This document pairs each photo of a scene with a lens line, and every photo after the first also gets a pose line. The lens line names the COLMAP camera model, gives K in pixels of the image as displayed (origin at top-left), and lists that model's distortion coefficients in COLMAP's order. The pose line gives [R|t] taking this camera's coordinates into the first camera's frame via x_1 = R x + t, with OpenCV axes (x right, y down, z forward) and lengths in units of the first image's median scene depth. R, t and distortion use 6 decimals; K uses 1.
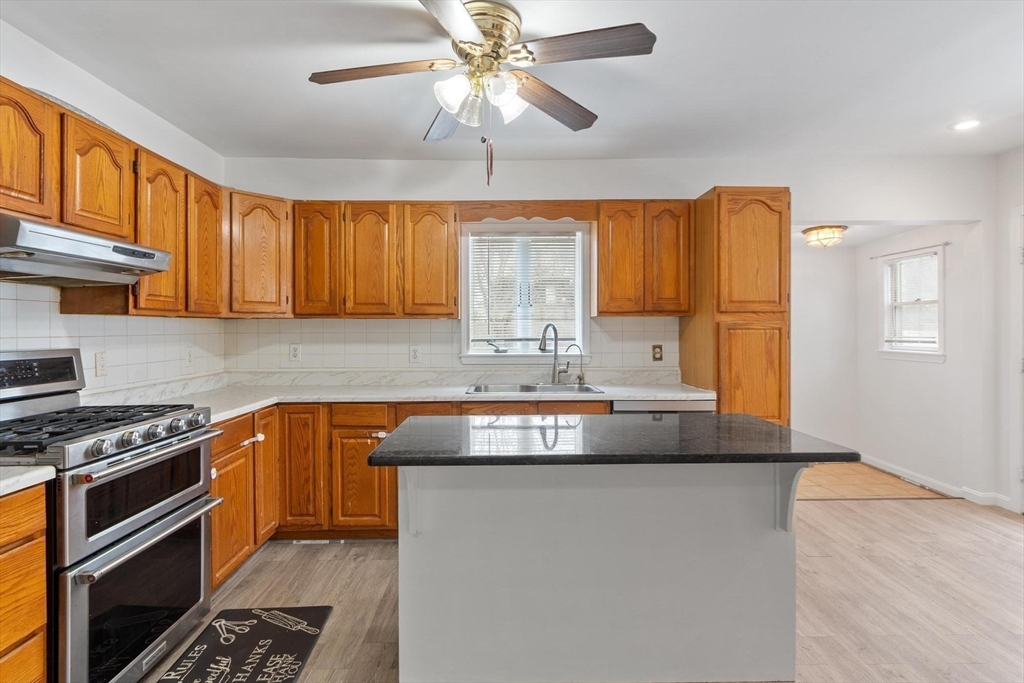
lens RADIAL K [[515.1, 0, 506.8], [0, 515.1, 332.2], [0, 0, 1]] dist [0.003152, 0.001069]
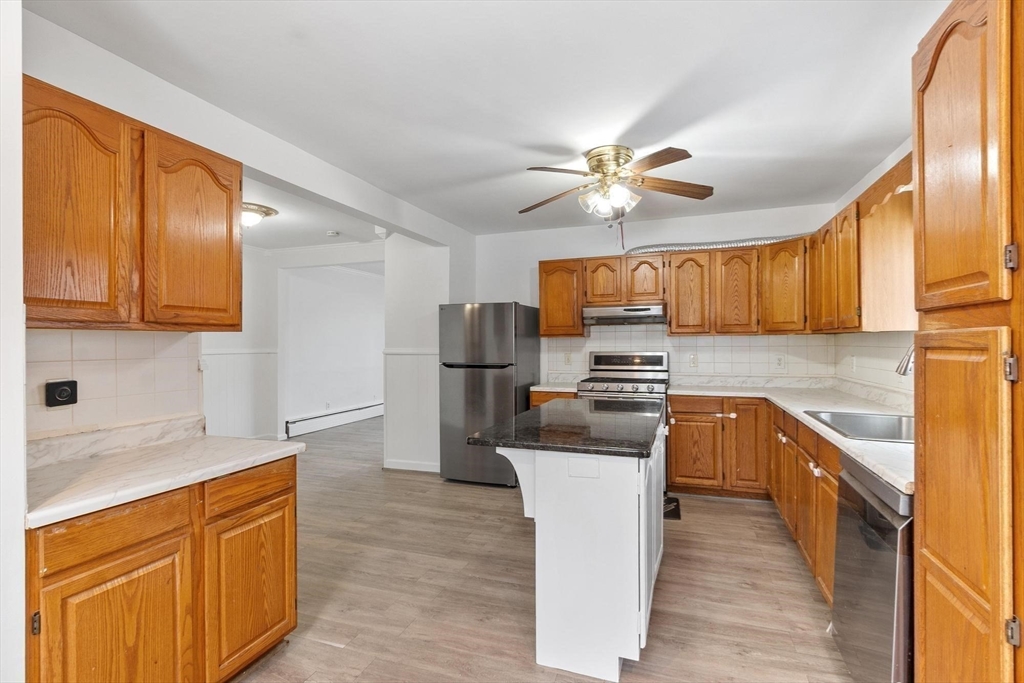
lens RADIAL K [[485.1, 0, 510.7], [0, 485.1, 343.8], [0, 0, 1]] dist [-0.003499, -0.000060]
pose [[-0.356253, 0.005627, -0.934373, 1.097166], [-0.000182, 0.999981, 0.006092, -0.012866], [0.934390, 0.002340, -0.356245, 0.933936]]
